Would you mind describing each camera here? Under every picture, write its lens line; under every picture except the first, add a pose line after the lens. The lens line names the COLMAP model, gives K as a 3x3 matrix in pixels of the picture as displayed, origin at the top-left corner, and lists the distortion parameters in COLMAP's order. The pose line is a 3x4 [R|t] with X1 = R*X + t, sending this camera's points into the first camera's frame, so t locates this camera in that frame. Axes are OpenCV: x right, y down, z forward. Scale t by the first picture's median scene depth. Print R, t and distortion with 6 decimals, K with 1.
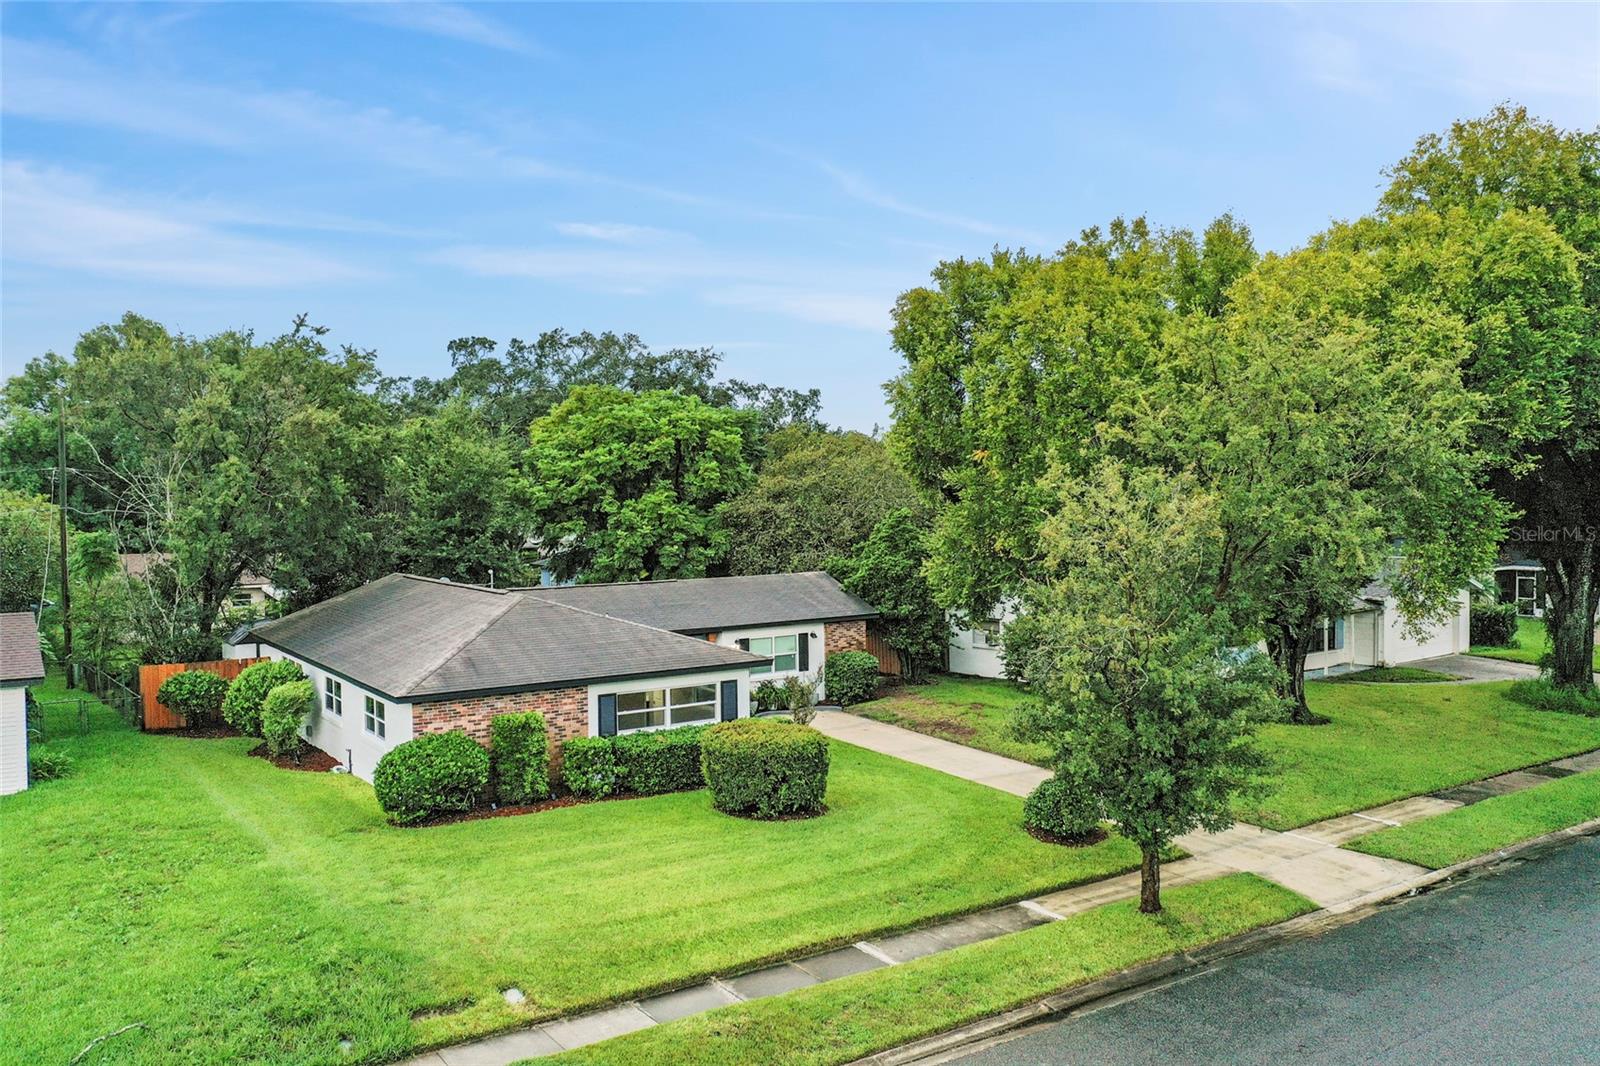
lens RADIAL K [[1195.0, 0, 799.8], [0, 1195.0, 528.4], [0, 0, 1]] dist [0.001314, -0.003833]
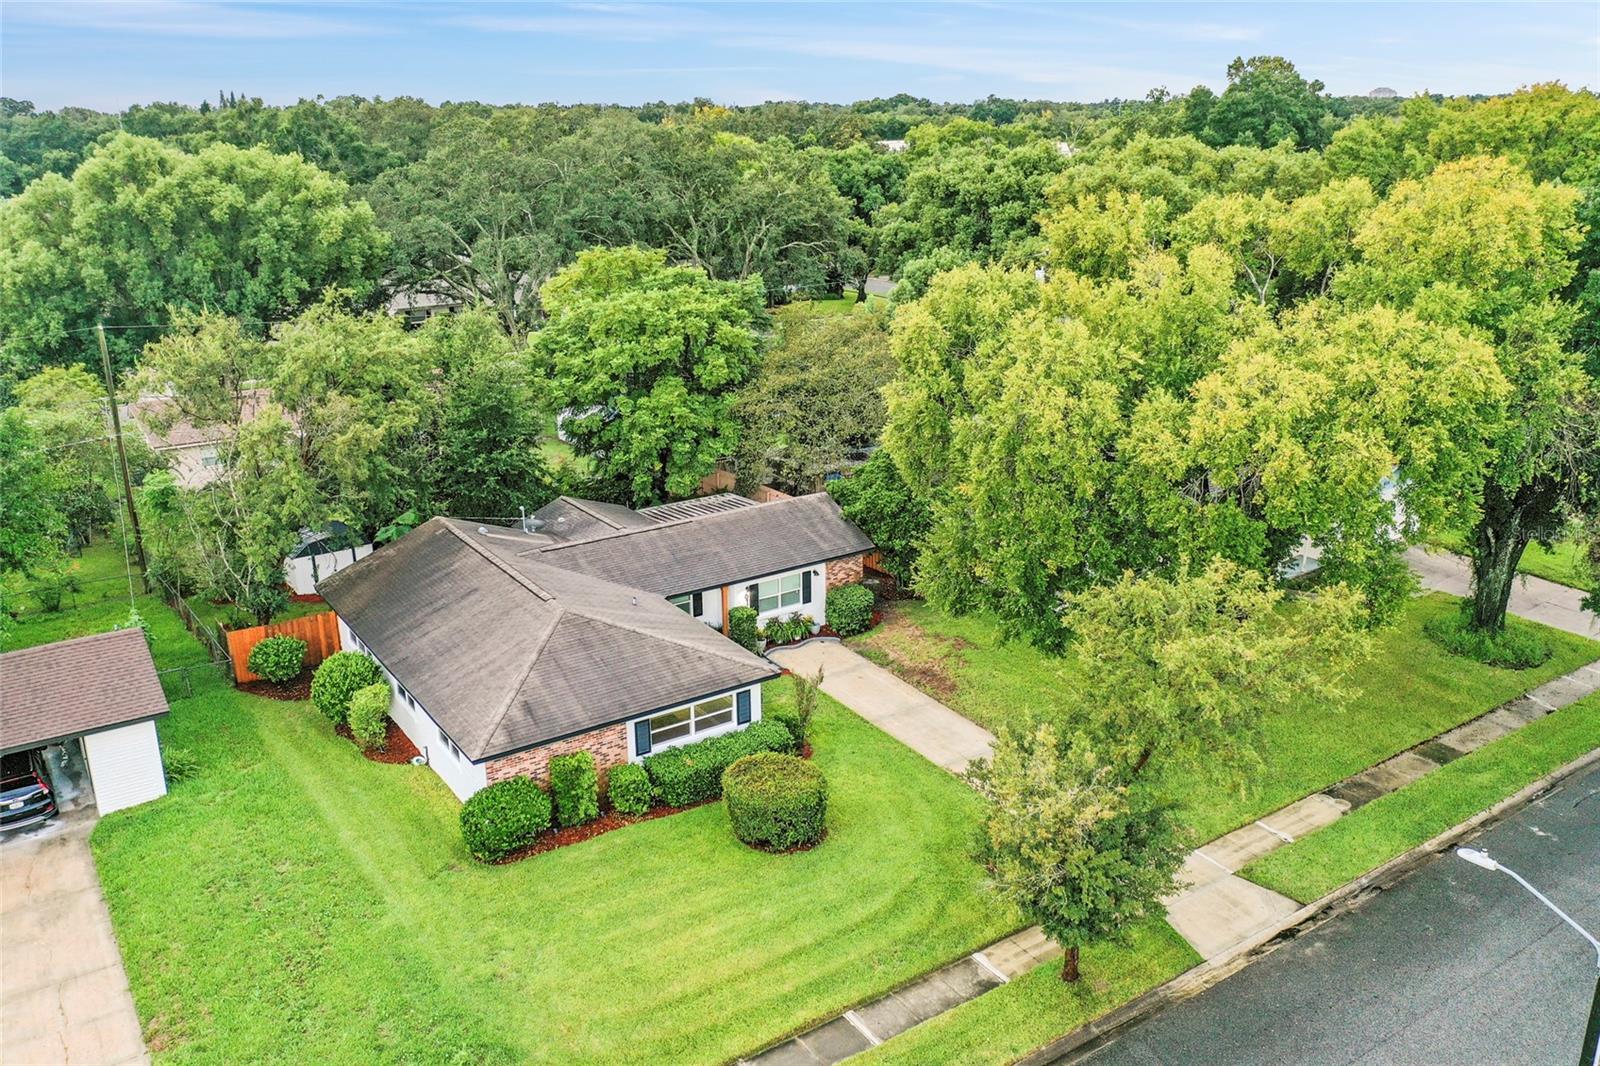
lens RADIAL K [[1195.0, 0, 800.3], [0, 1195.0, 537.6], [0, 0, 1]] dist [0.001314, -0.003833]
pose [[0.999996, 0.002340, -0.001415, -0.002066], [-0.001885, 0.964784, 0.263037, -0.351351], [0.001981, -0.263033, 0.964785, -0.100832]]
